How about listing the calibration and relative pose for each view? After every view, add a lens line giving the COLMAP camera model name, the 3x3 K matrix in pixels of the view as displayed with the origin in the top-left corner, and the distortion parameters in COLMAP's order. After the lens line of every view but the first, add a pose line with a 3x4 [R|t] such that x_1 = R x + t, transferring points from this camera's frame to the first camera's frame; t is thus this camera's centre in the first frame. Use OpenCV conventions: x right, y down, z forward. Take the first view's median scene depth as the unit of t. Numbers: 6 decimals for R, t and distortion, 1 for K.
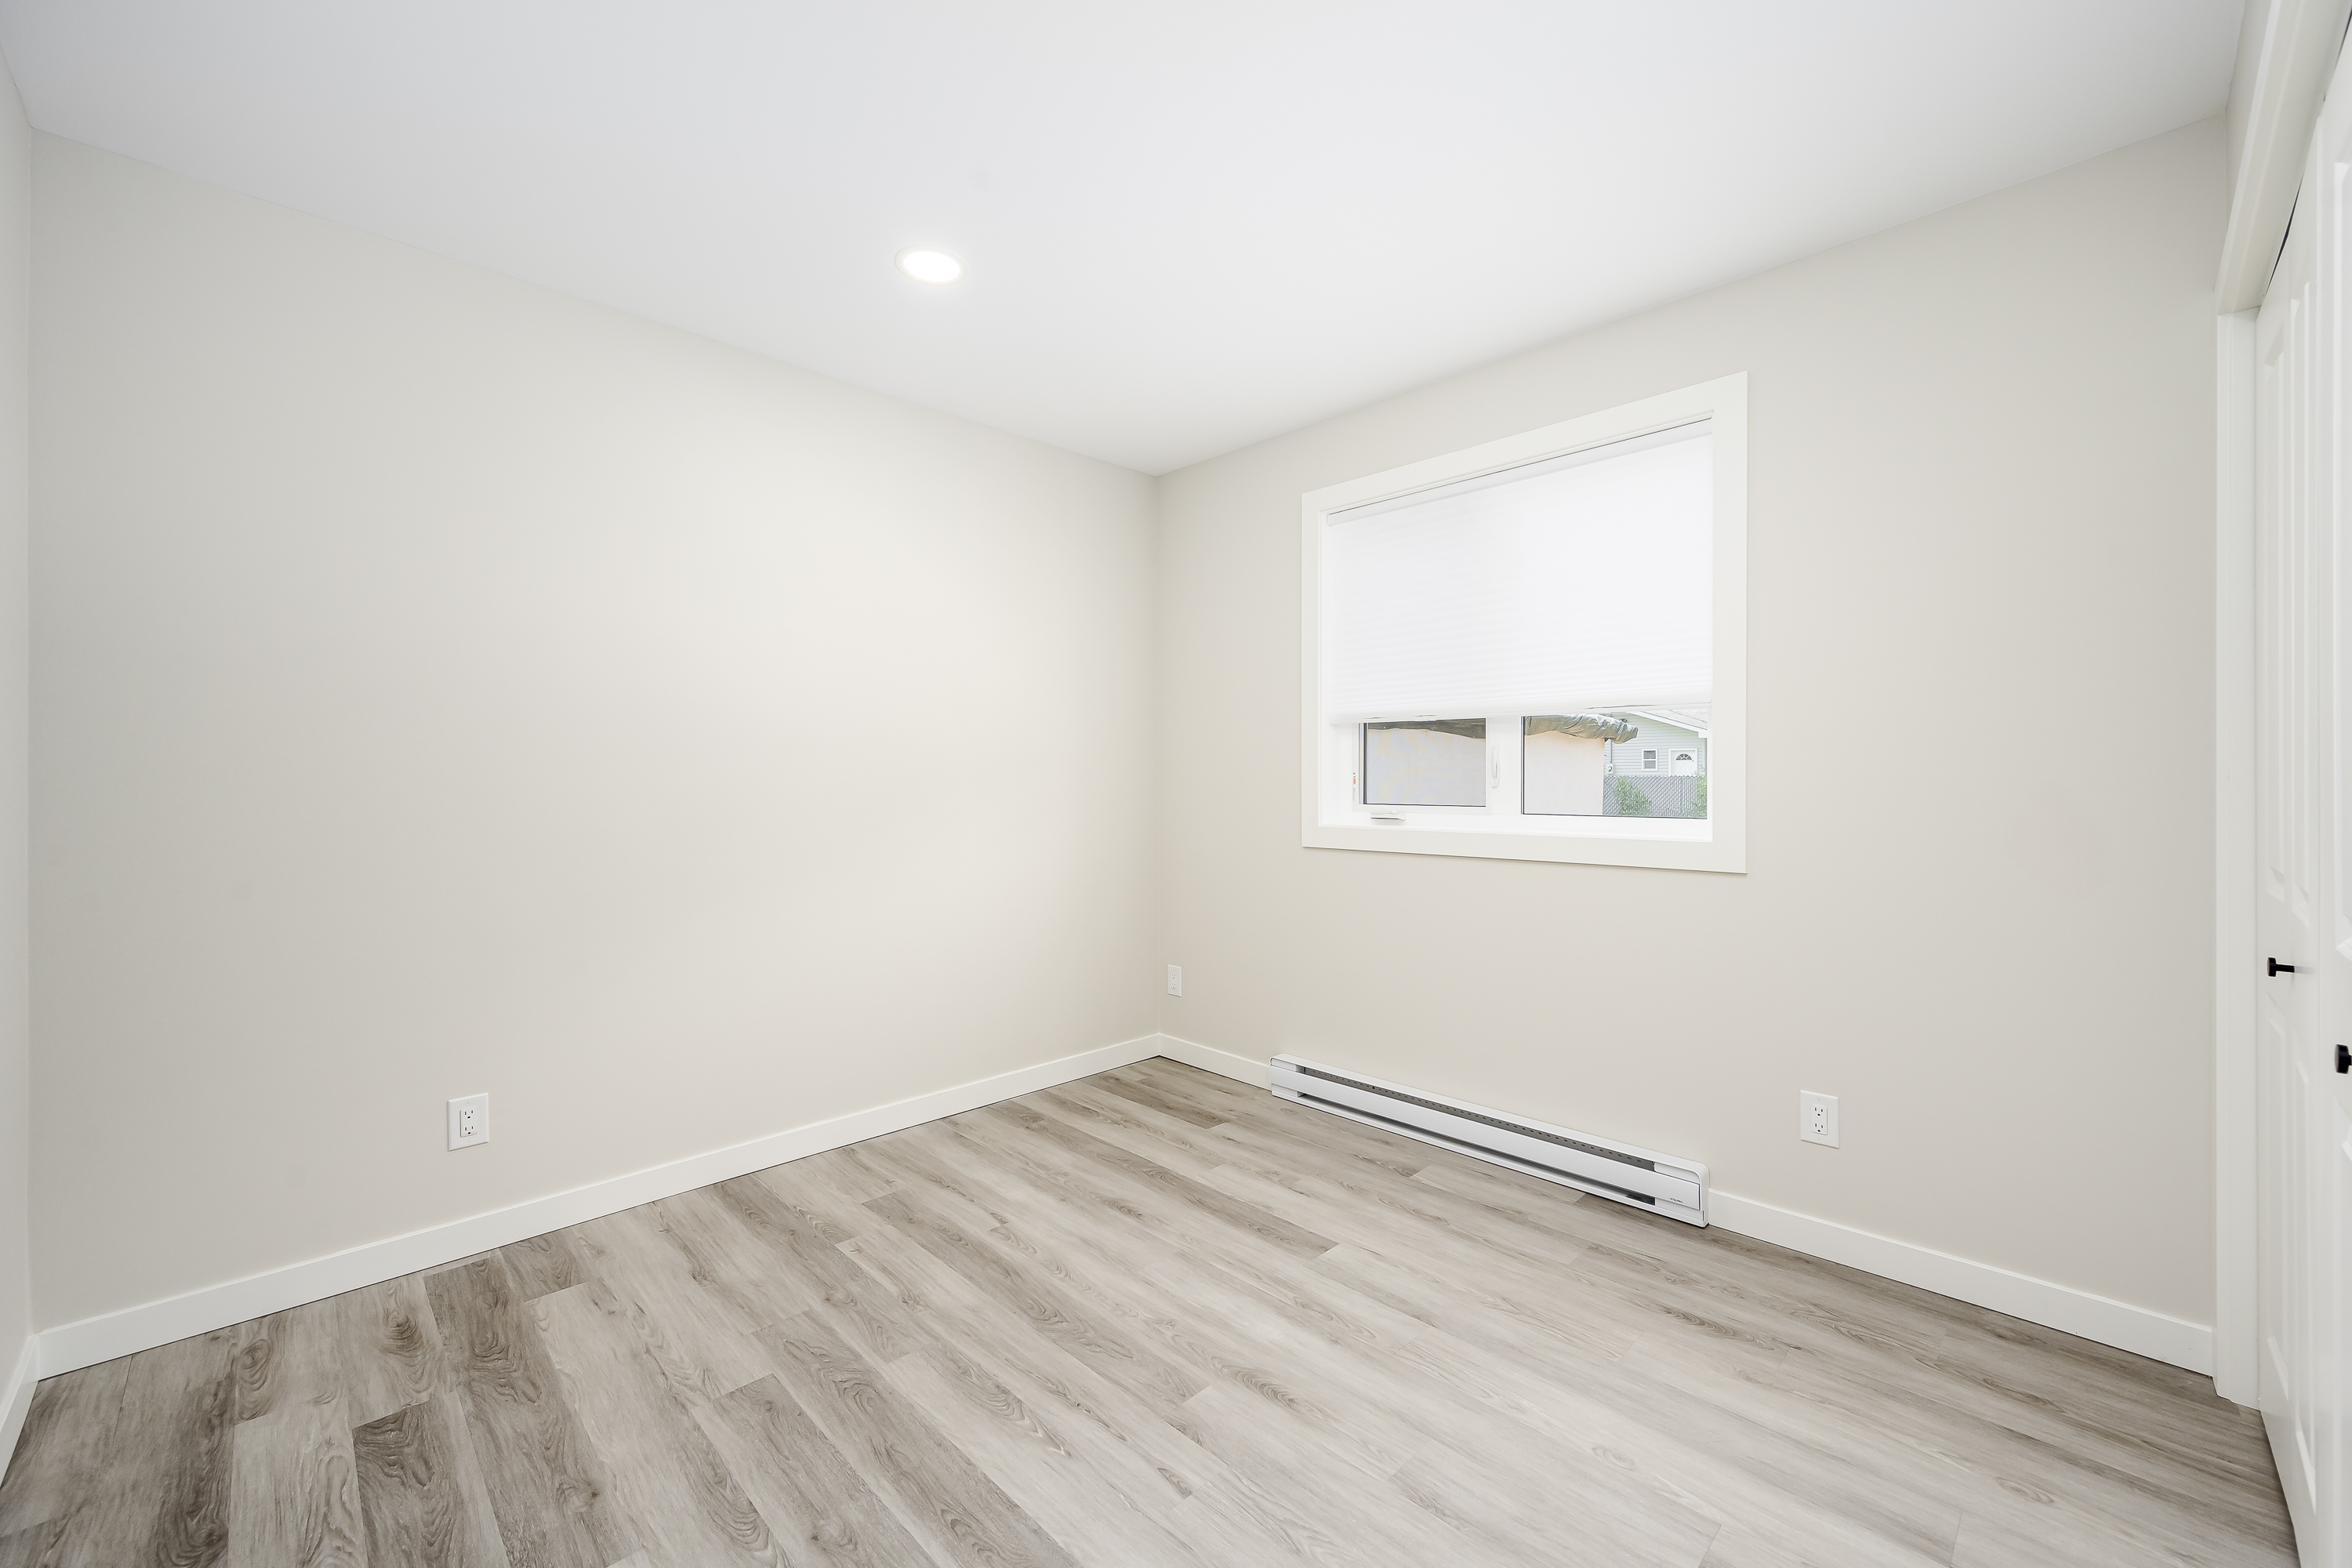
lens RADIAL K [[939.8, 0, 1190.0], [0, 939.8, 780.7], [0, 0, 1]] dist [-0.000437, -0.000290]
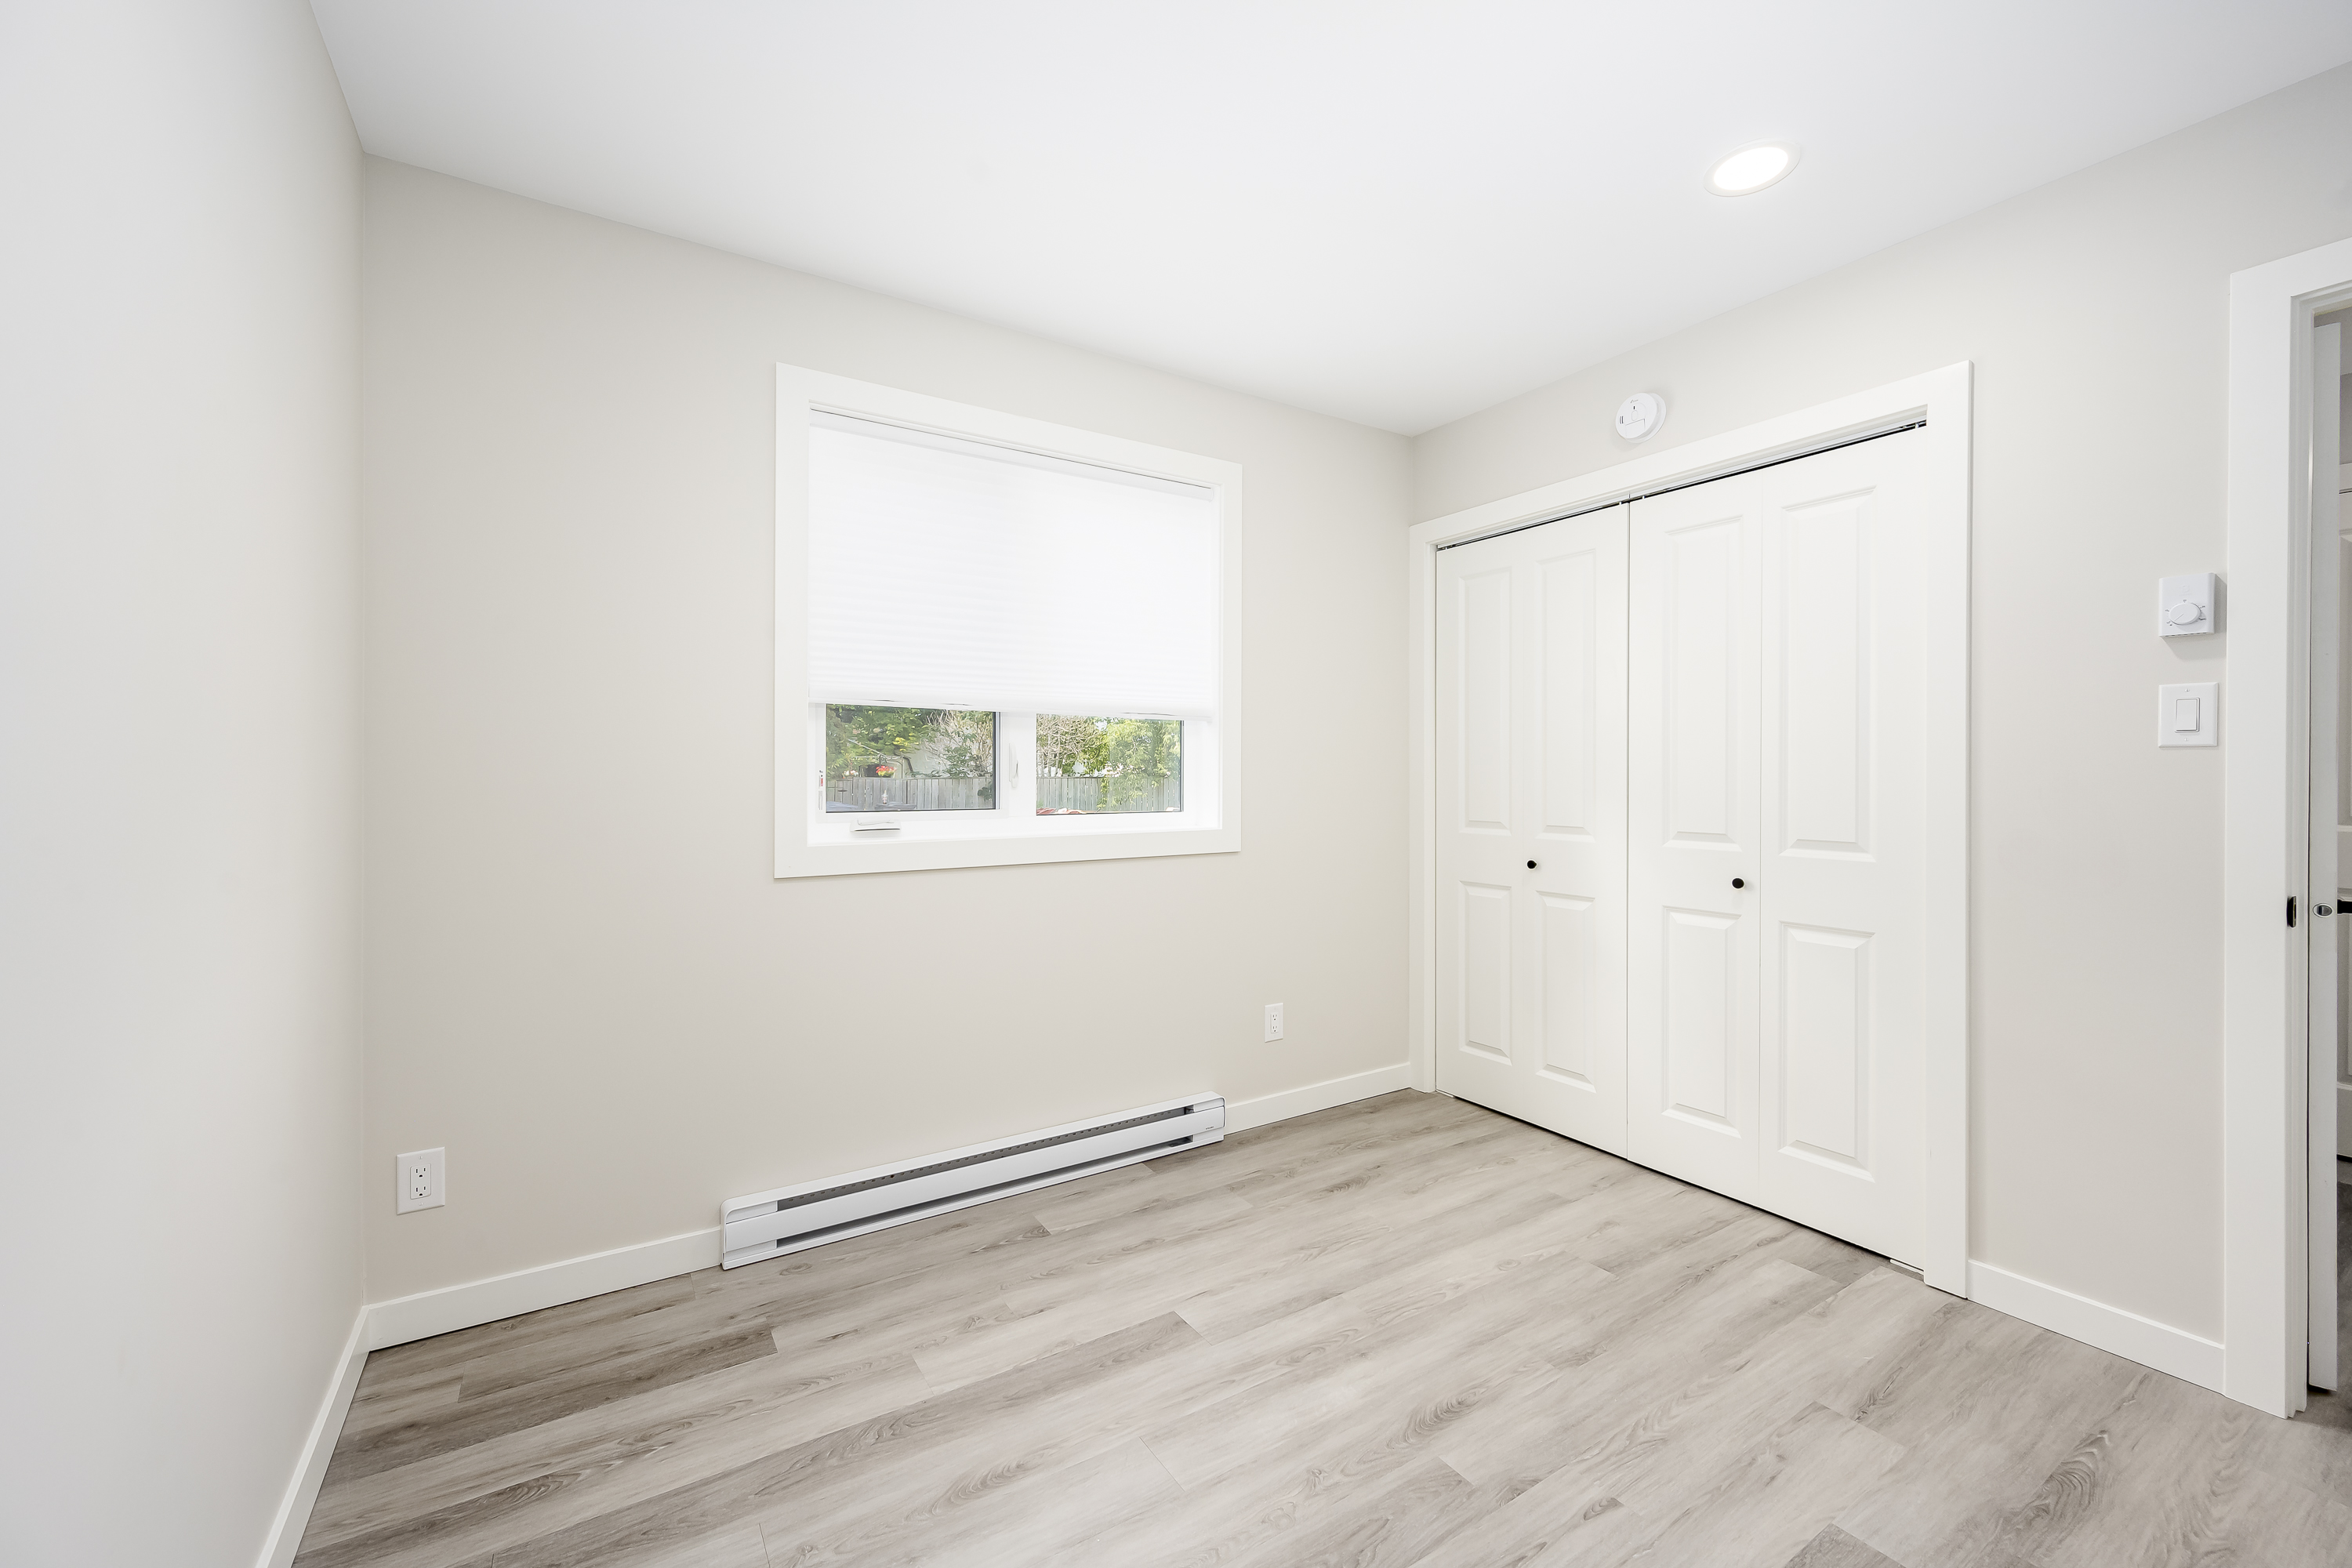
lens RADIAL K [[939.8, 0, 1190.0], [0, 939.8, 780.7], [0, 0, 1]] dist [-0.000437, -0.000290]
pose [[0.204161, -0.002761, 0.978933, -0.681359], [0.003007, 0.999993, 0.002194, -0.001919], [-0.978933, 0.002495, 0.204168, 0.794008]]
